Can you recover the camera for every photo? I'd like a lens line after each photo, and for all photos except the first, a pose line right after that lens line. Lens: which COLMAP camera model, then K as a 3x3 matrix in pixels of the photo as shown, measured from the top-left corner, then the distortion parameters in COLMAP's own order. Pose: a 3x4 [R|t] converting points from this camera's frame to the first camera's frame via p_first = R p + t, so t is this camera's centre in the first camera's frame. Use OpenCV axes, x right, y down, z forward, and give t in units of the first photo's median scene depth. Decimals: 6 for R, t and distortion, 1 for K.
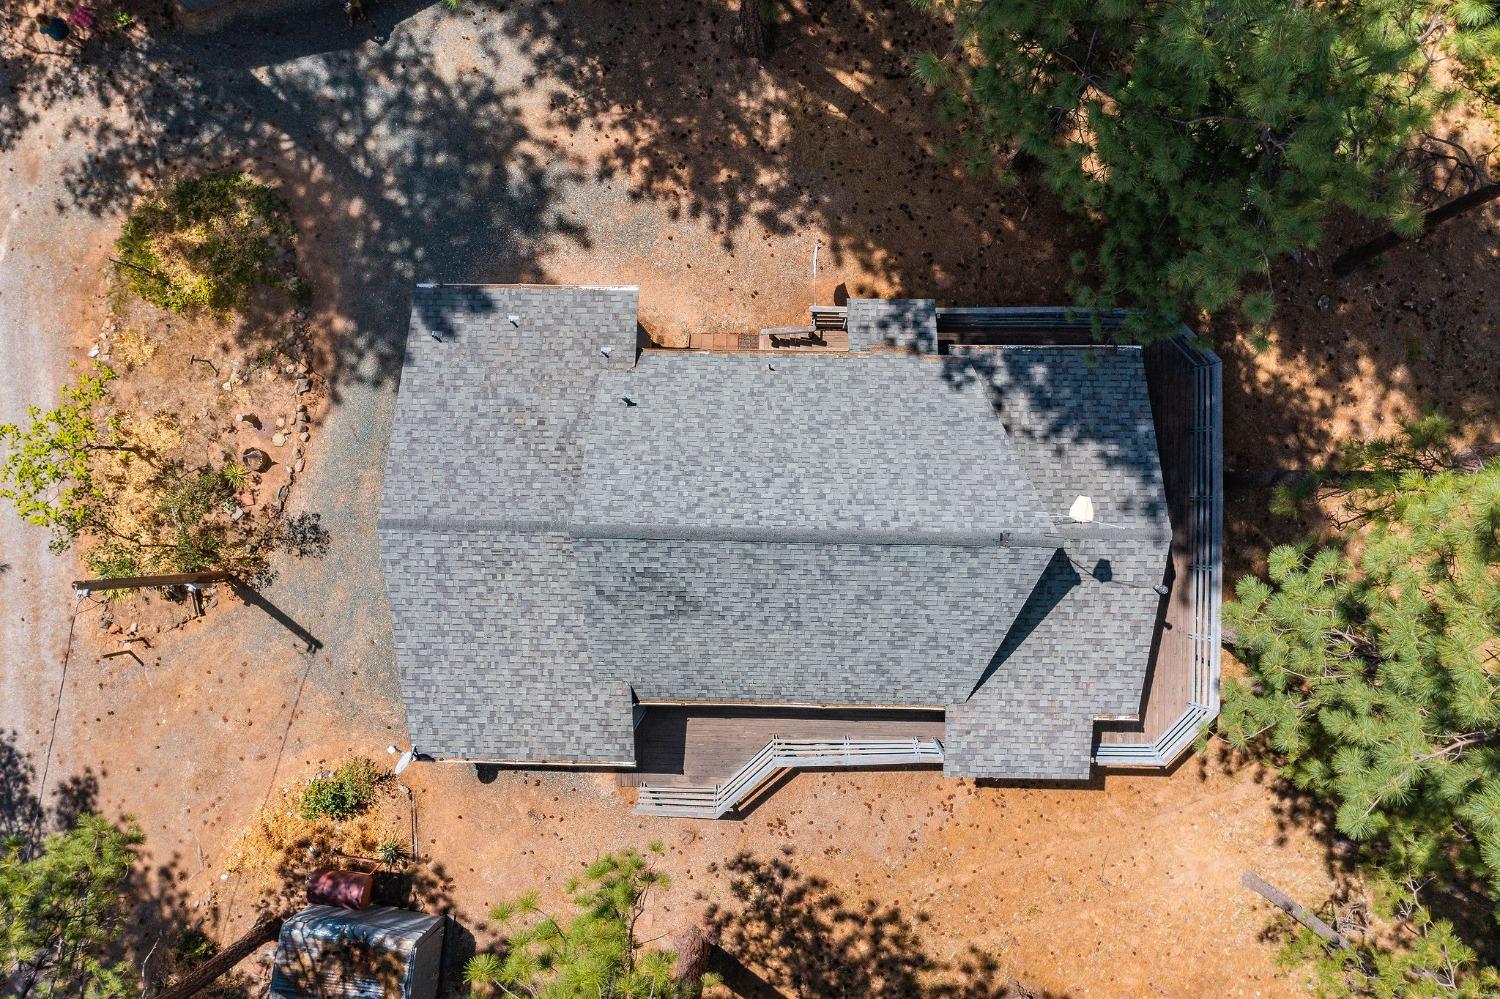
lens RADIAL K [[1186.0, 0, 750.0], [0, 1186.0, 499.5], [0, 0, 1]] dist [0.010233, -0.001467]
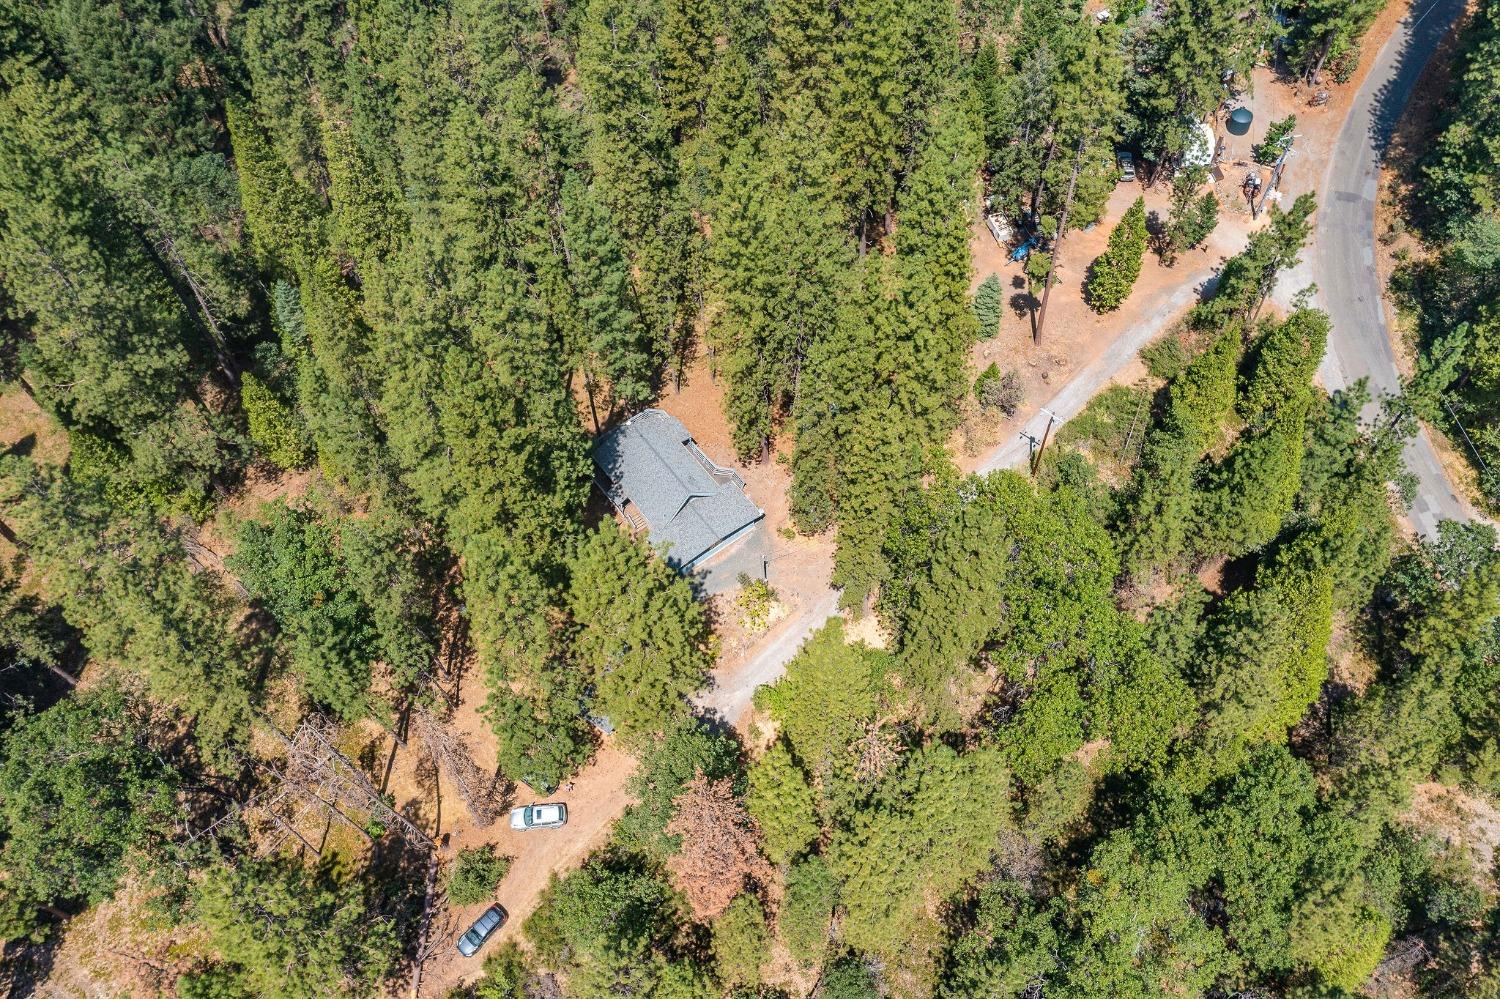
lens RADIAL K [[1186.0, 0, 750.0], [0, 1186.0, 499.5], [0, 0, 1]] dist [0.010233, -0.001467]
pose [[-0.609922, -0.648526, 0.455422, -1.960659], [0.791534, -0.526358, 0.310519, -1.017637], [0.038335, 0.549874, 0.834367, -2.365571]]
